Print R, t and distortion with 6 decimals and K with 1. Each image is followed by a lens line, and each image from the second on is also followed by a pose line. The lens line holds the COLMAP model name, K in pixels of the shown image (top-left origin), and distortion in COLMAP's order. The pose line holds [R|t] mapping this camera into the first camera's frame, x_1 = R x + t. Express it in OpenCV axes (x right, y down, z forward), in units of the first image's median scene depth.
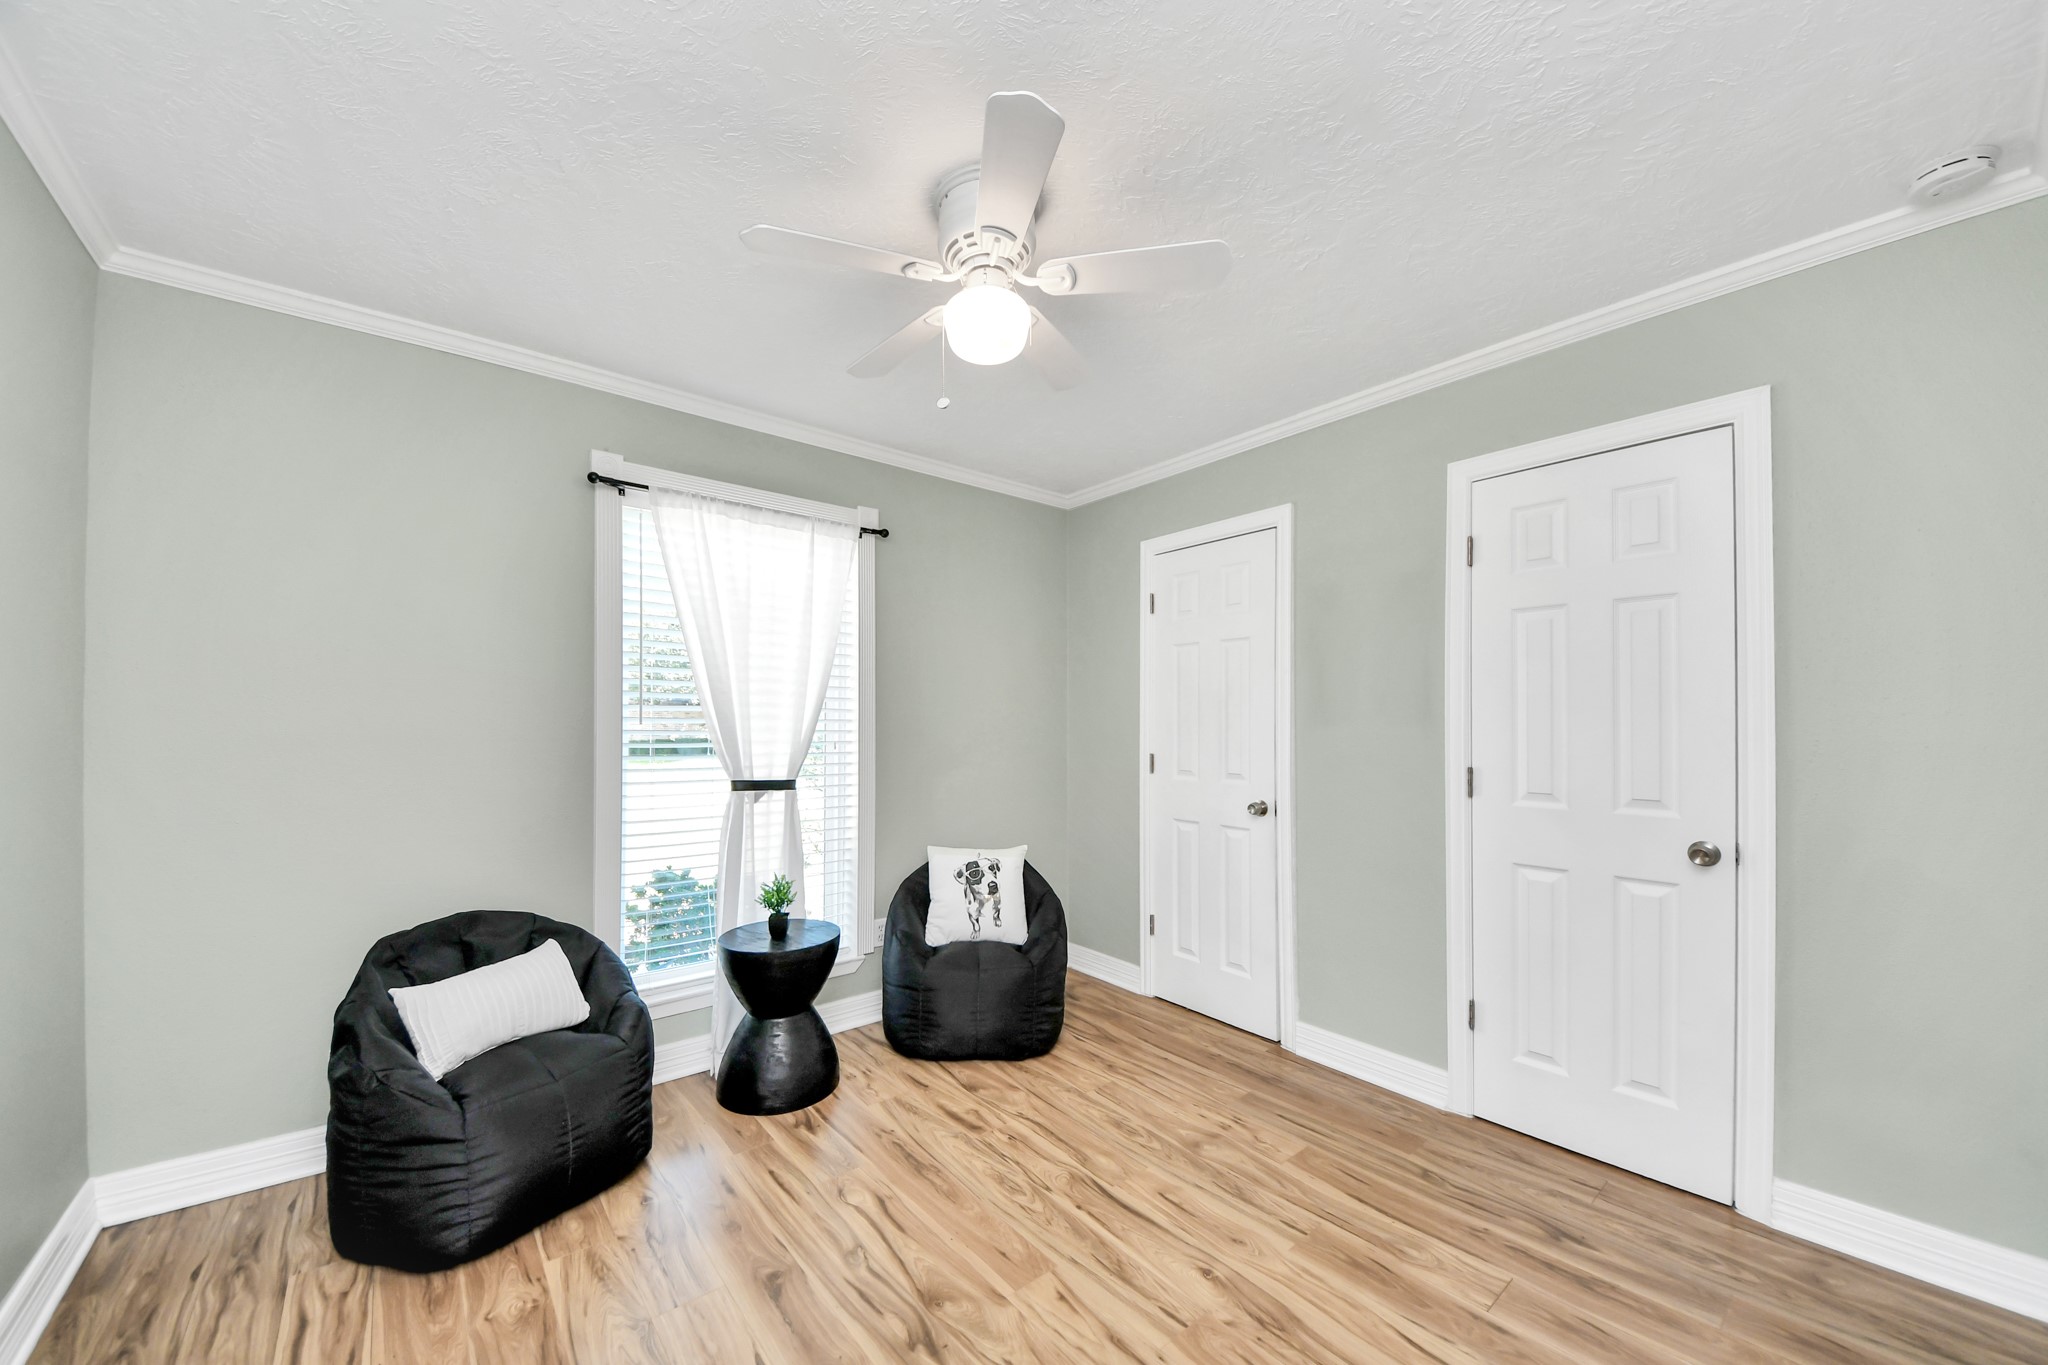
lens RADIAL K [[739.5, 0, 1016.8], [0, 739.5, 699.5], [0, 0, 1]] dist [0.019684, -0.015618]
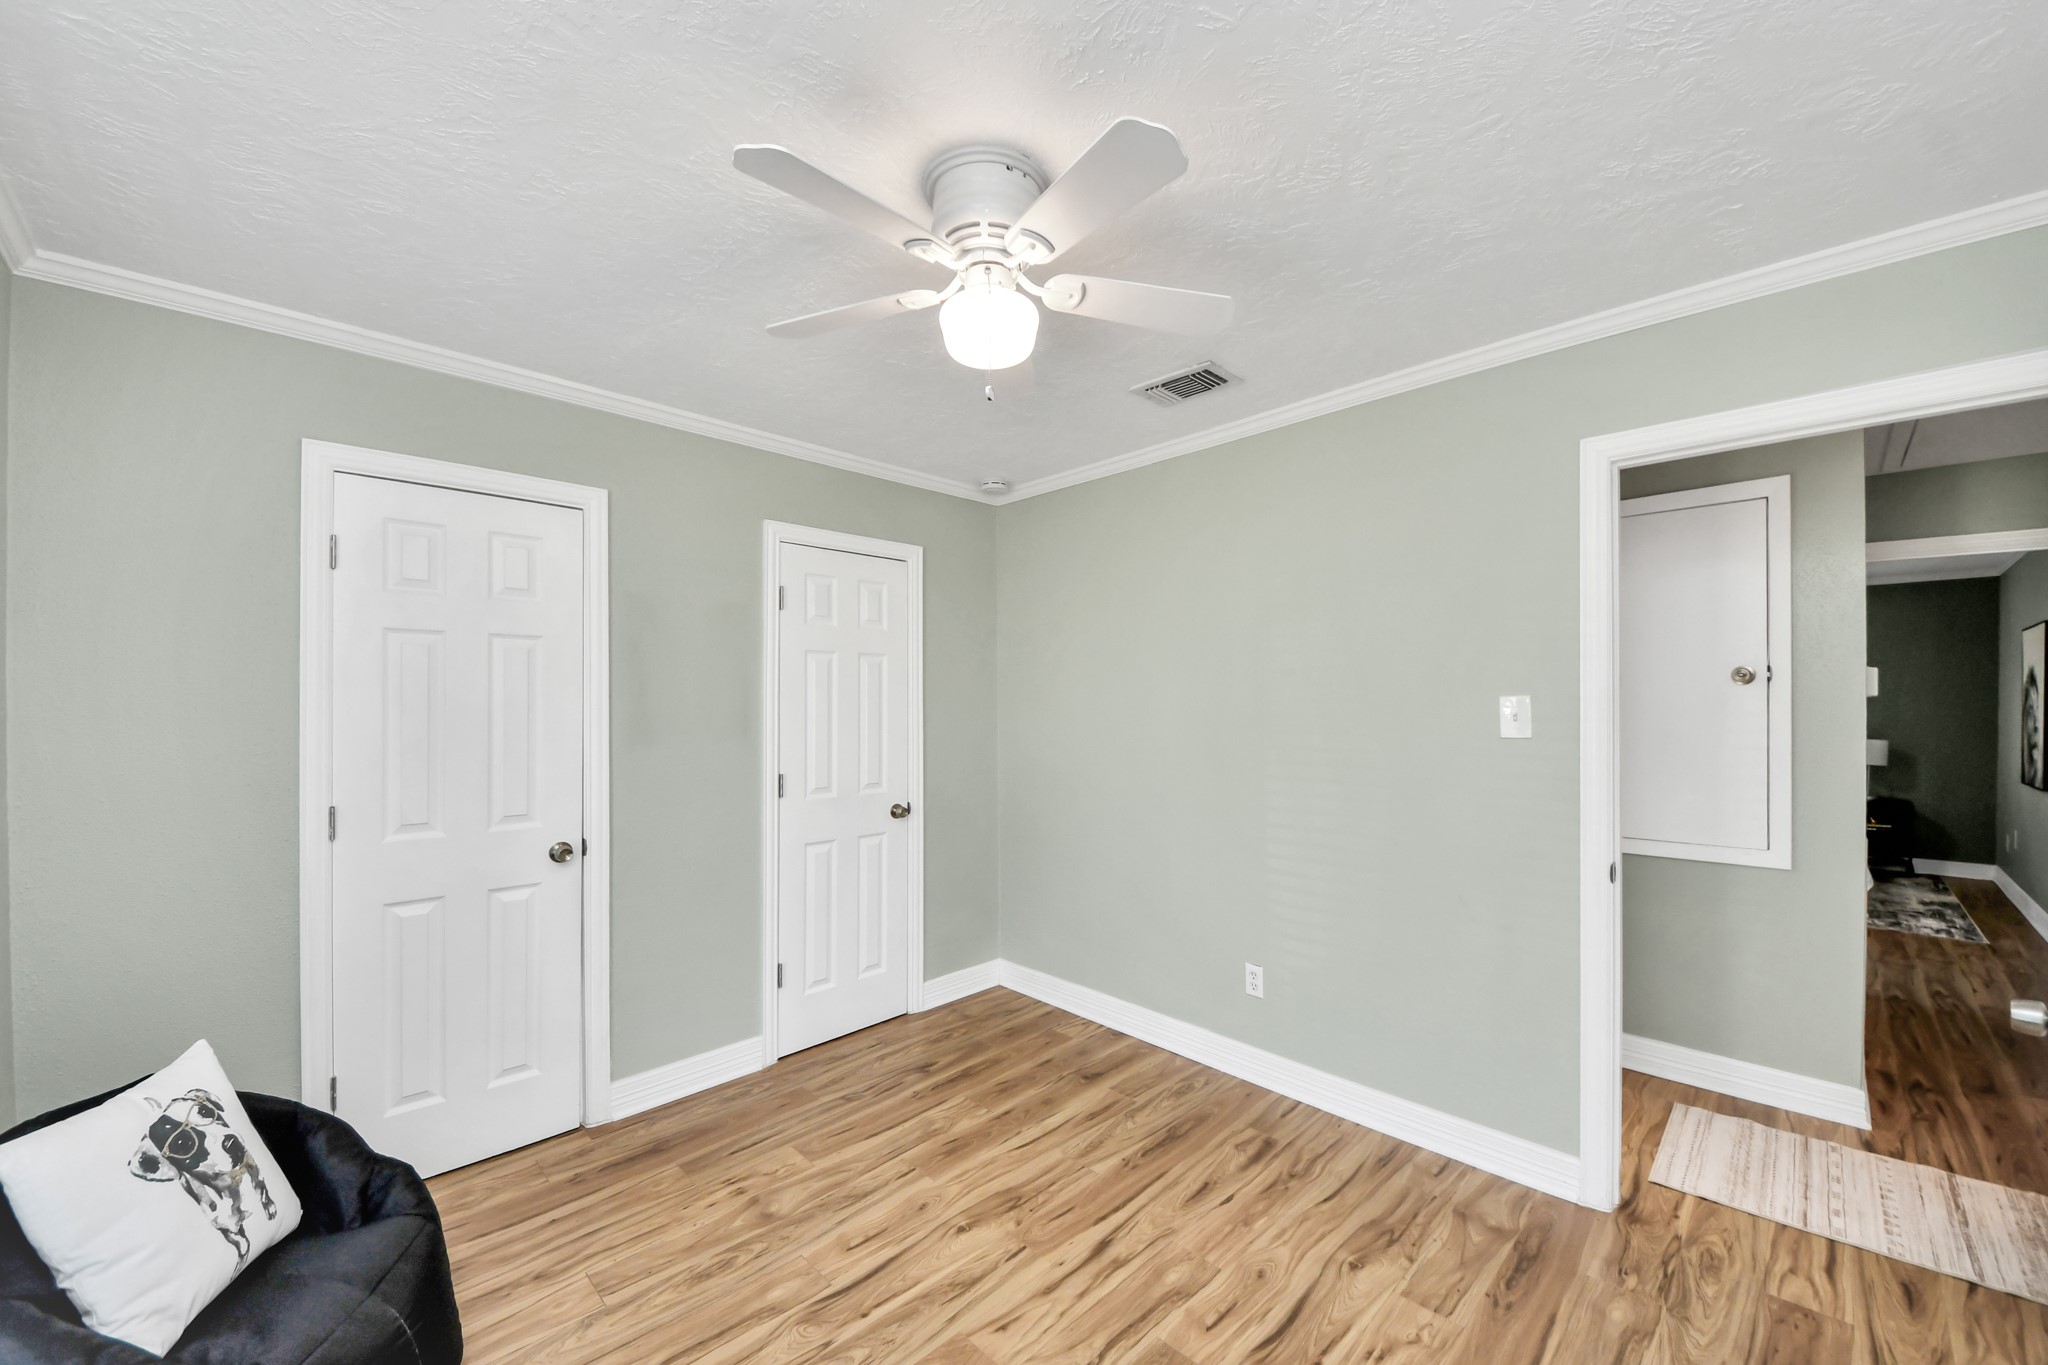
lens RADIAL K [[739.5, 0, 1016.8], [0, 739.5, 699.5], [0, 0, 1]] dist [0.019684, -0.015618]
pose [[-0.052611, 0.001901, 0.998613, -0.745442], [-0.023945, 0.999708, -0.003165, -0.043170], [-0.998328, -0.024079, -0.052550, 0.818270]]
